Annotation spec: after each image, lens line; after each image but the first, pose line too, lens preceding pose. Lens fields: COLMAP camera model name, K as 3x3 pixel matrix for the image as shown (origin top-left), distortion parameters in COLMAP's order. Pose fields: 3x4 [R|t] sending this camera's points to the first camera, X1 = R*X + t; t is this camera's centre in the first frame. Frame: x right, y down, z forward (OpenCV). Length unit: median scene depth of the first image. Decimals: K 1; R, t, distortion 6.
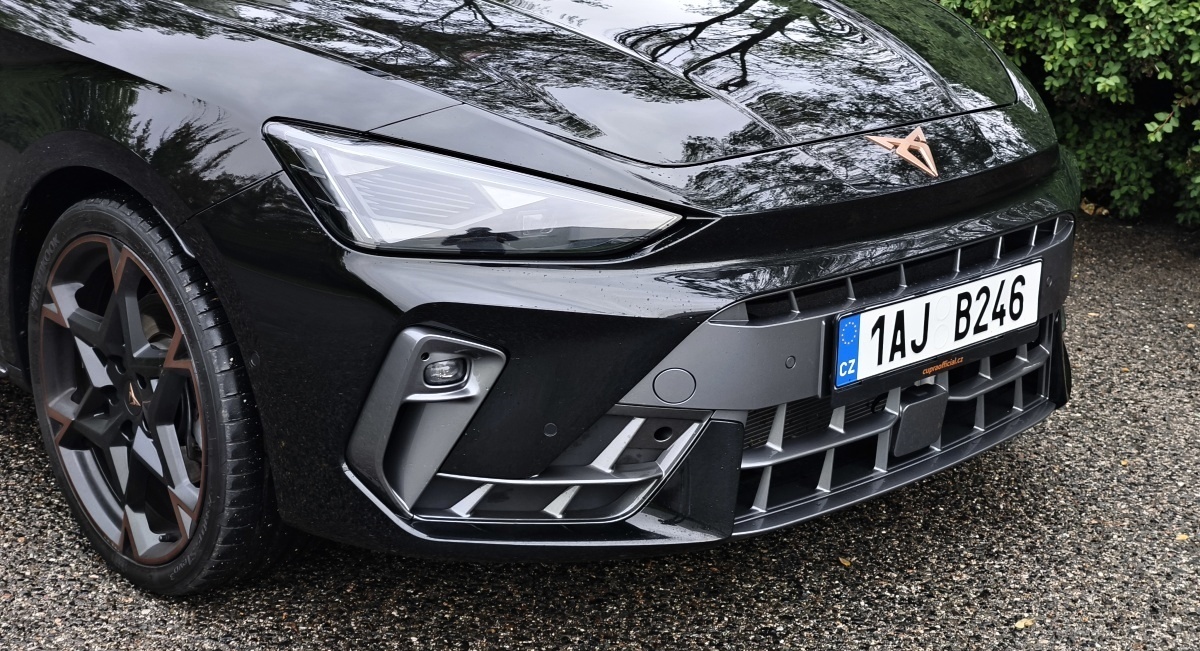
lens RADIAL K [[1782.9, 0, 606.6], [0, 1782.9, 239.5], [0, 0, 1]] dist [0.016192, 0.058908]
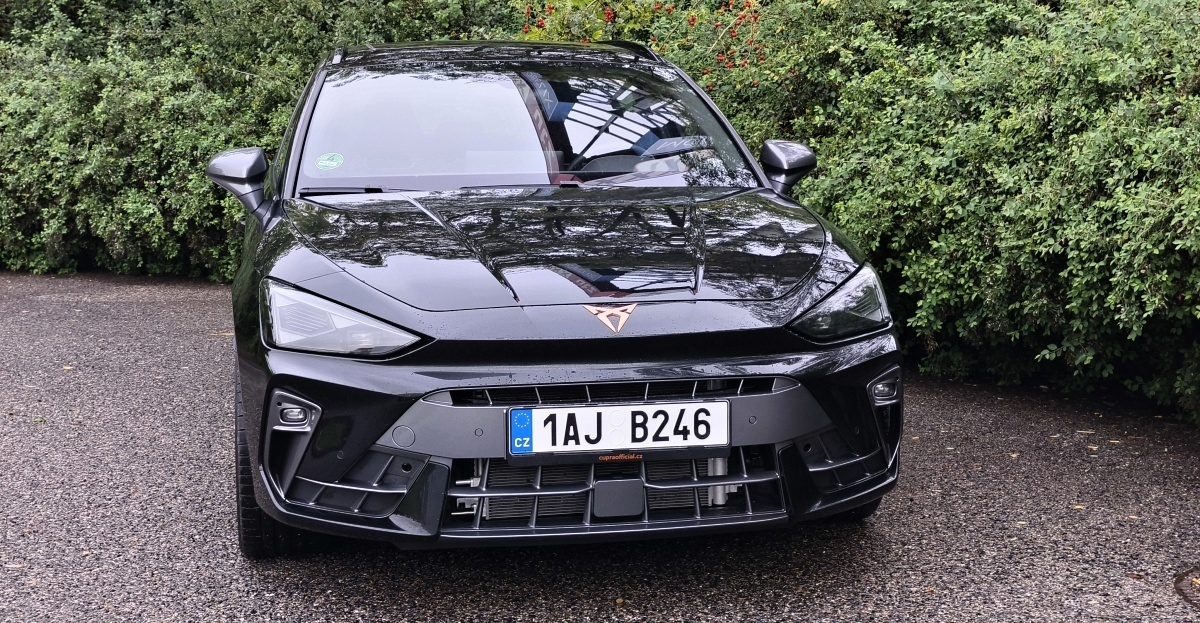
lens RADIAL K [[1757.5, 0, 599.8], [0, 1757.5, 224.7], [0, 0, 1]] dist [0.037522, -0.002386]
pose [[0.835482, 0.015480, -0.549300, 0.953049], [-0.110392, 0.983953, -0.140176, 0.083672], [0.538316, 0.177753, 0.823784, -0.272843]]
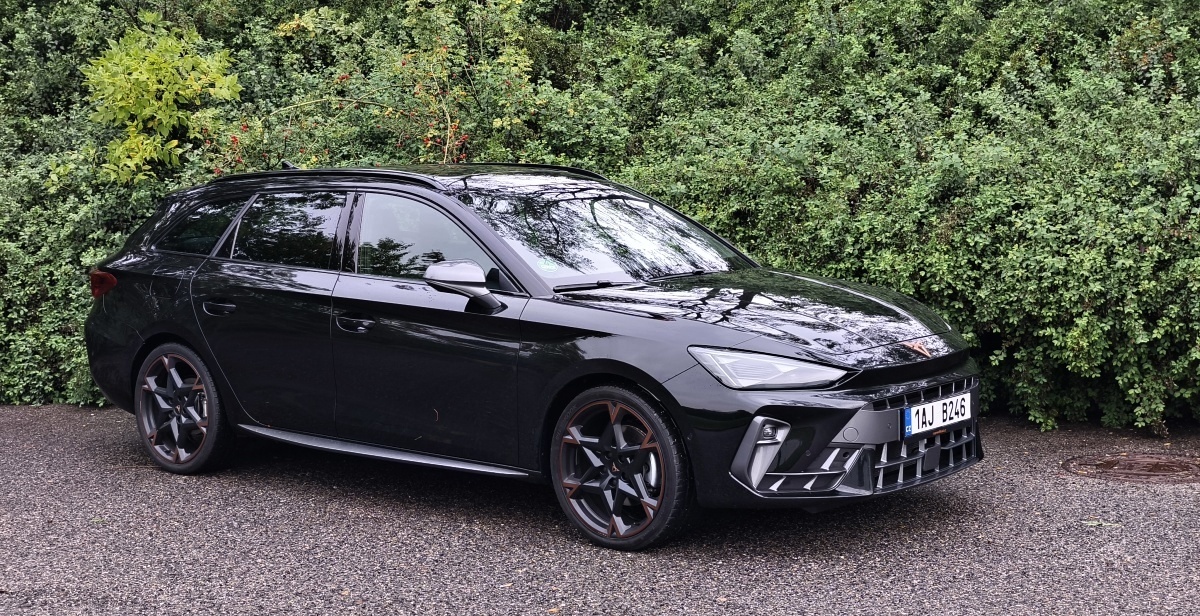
lens RADIAL K [[1759.3, 0, 597.1], [0, 1759.3, 217.4], [0, 0, 1]] dist [0.028096, 0.053802]
pose [[0.992762, -0.048174, 0.110016, -0.529196], [0.069155, 0.978224, -0.195692, 0.218285], [-0.098193, 0.201883, 0.974475, -1.384621]]
